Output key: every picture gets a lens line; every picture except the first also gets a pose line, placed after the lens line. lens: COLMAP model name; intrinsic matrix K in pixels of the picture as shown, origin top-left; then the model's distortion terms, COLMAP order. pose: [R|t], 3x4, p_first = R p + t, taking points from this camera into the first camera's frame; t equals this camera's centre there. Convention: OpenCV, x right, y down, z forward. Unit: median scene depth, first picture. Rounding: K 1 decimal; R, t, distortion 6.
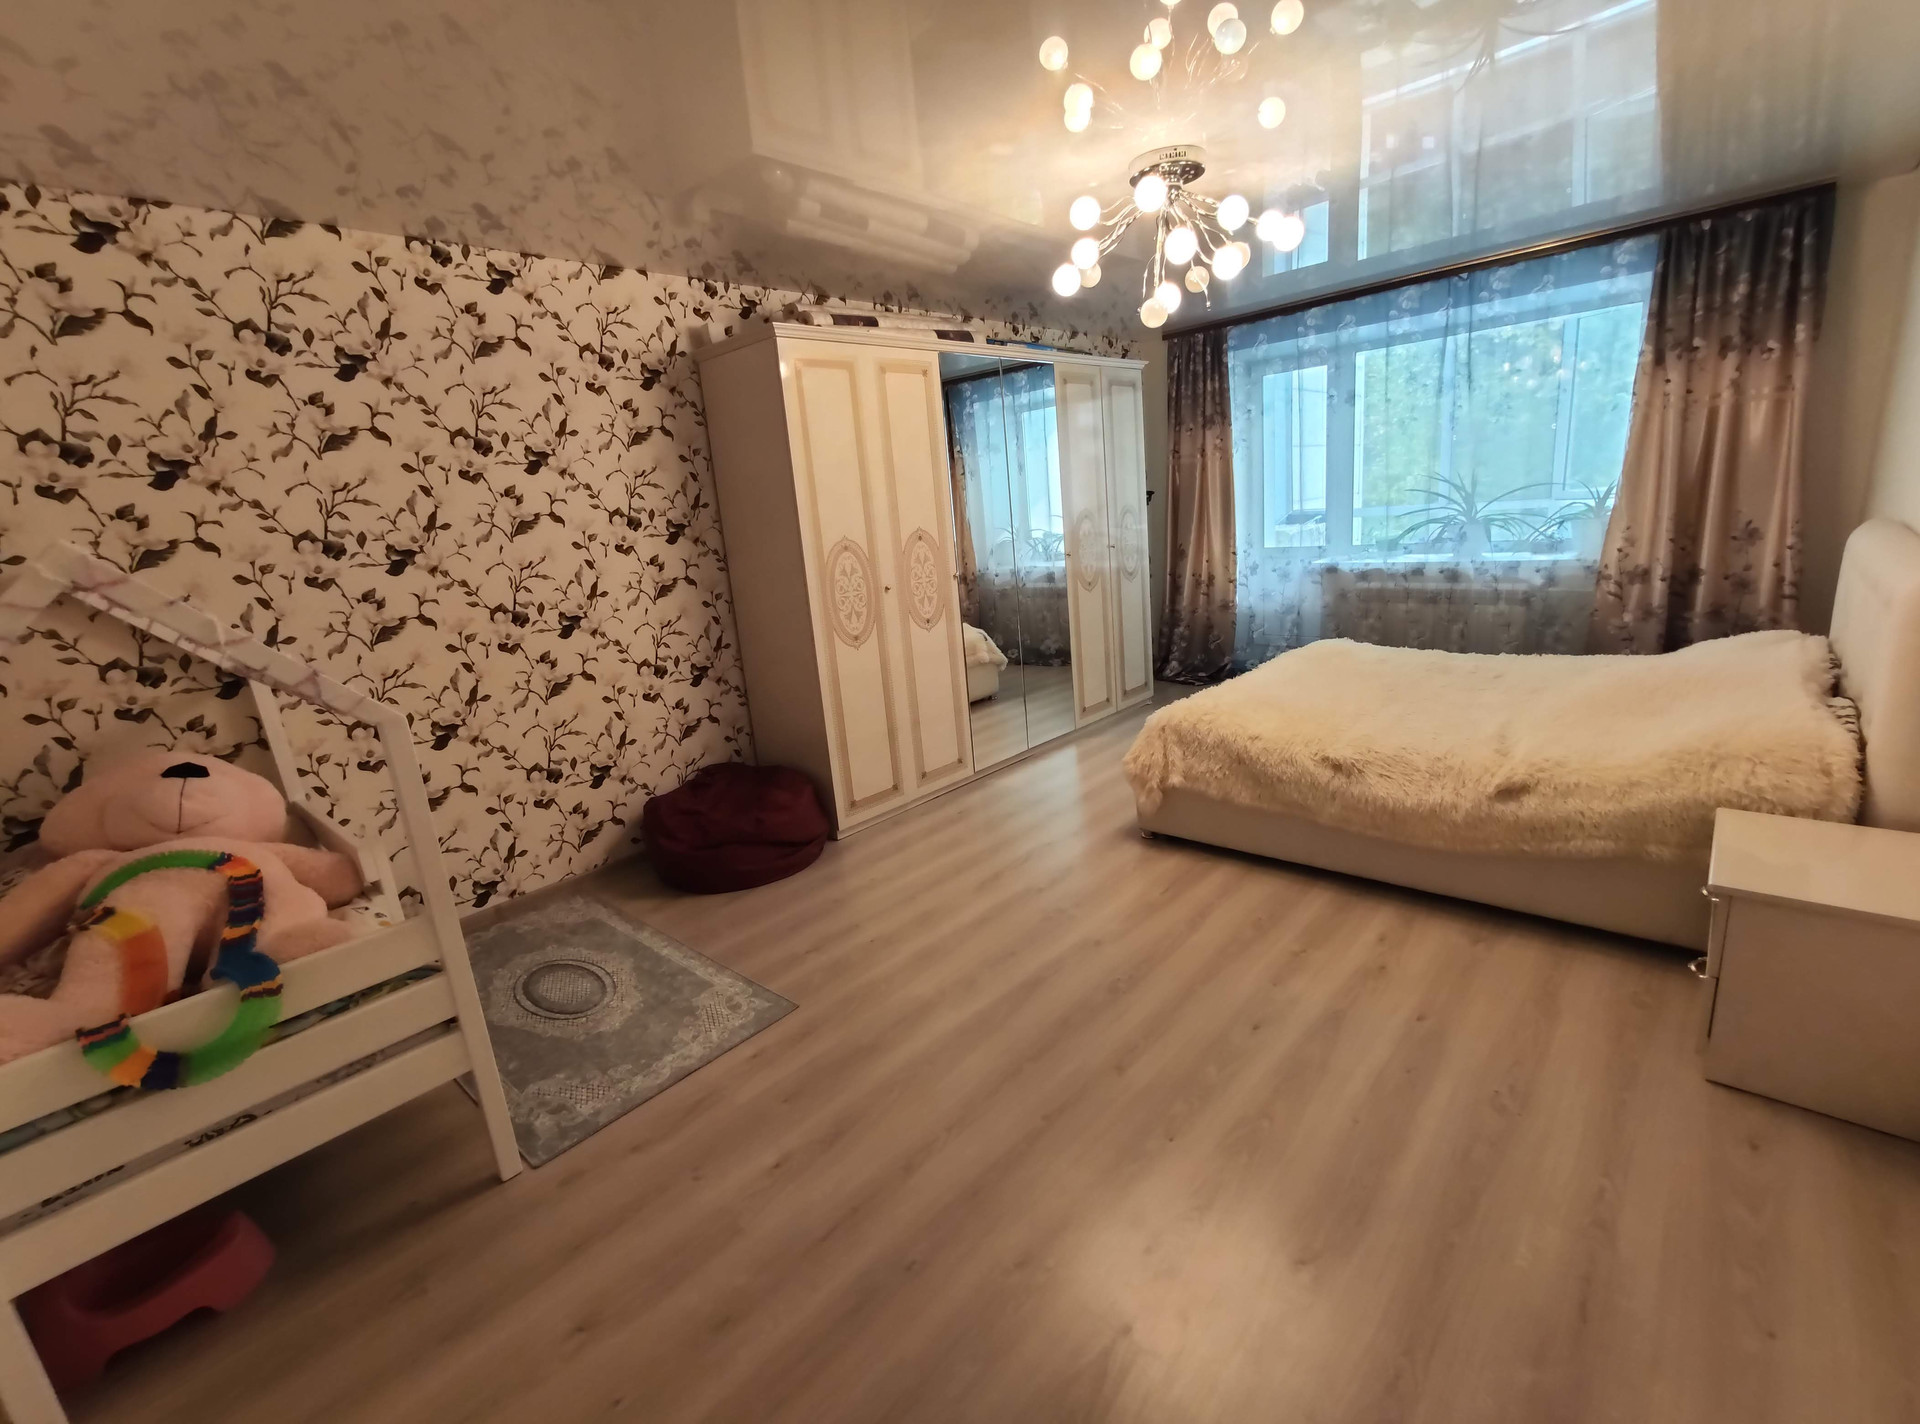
lens RADIAL K [[831.9, 0, 970.1], [0, 831.9, 710.0], [0, 0, 1]] dist [-0.025500, 0.008479]
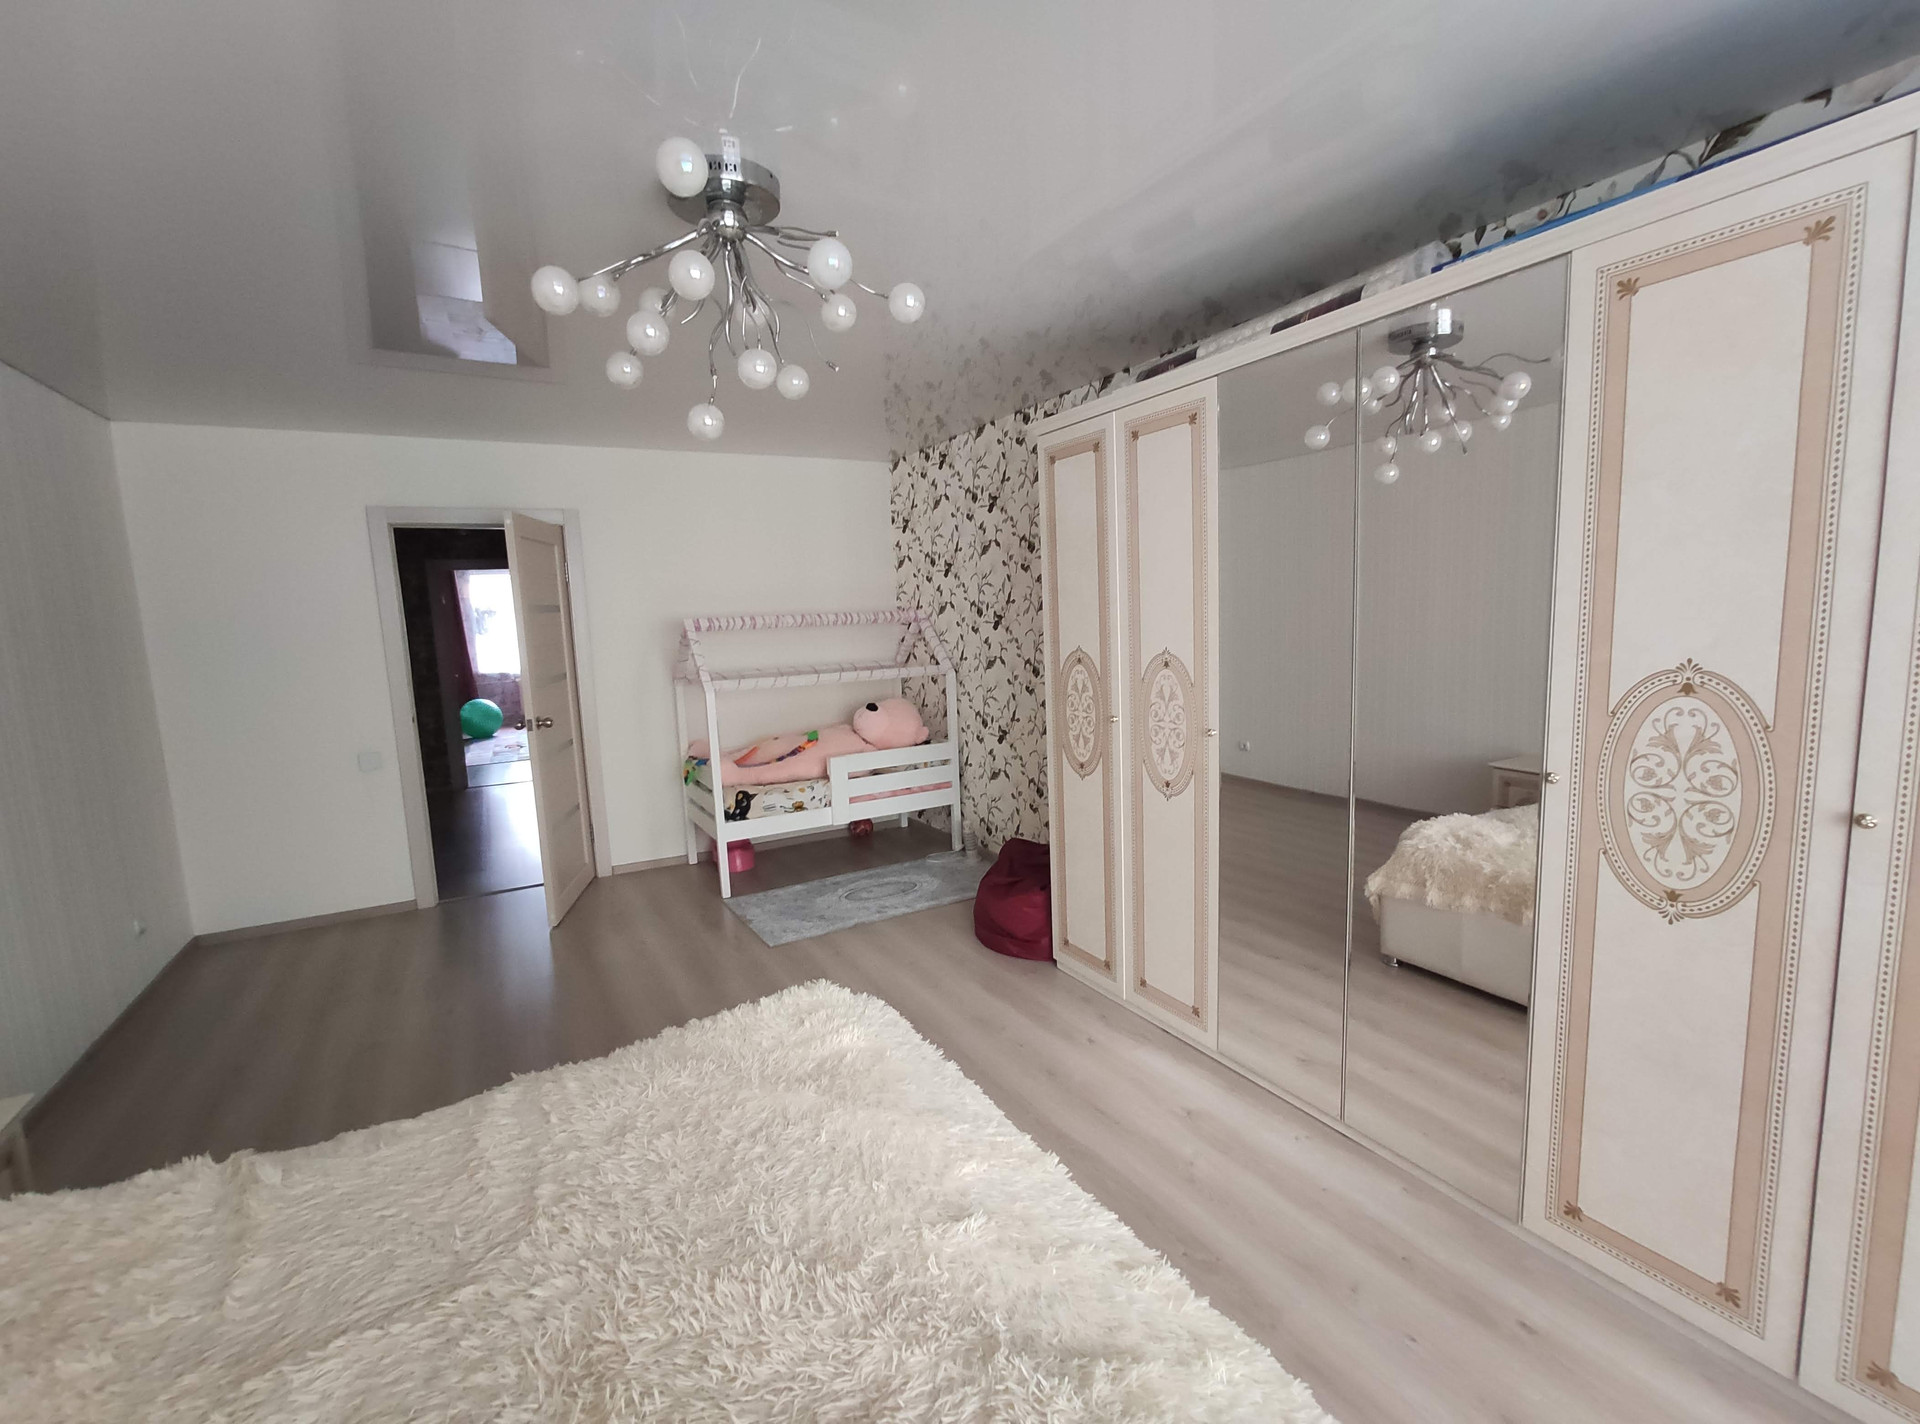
lens RADIAL K [[831.9, 0, 970.1], [0, 831.9, 710.0], [0, 0, 1]] dist [-0.025500, 0.008479]
pose [[-0.287845, 0.215307, -0.933160, 0.715243], [-0.164259, 0.948860, 0.269597, -0.371562], [0.943485, 0.230883, -0.237759, 1.149534]]
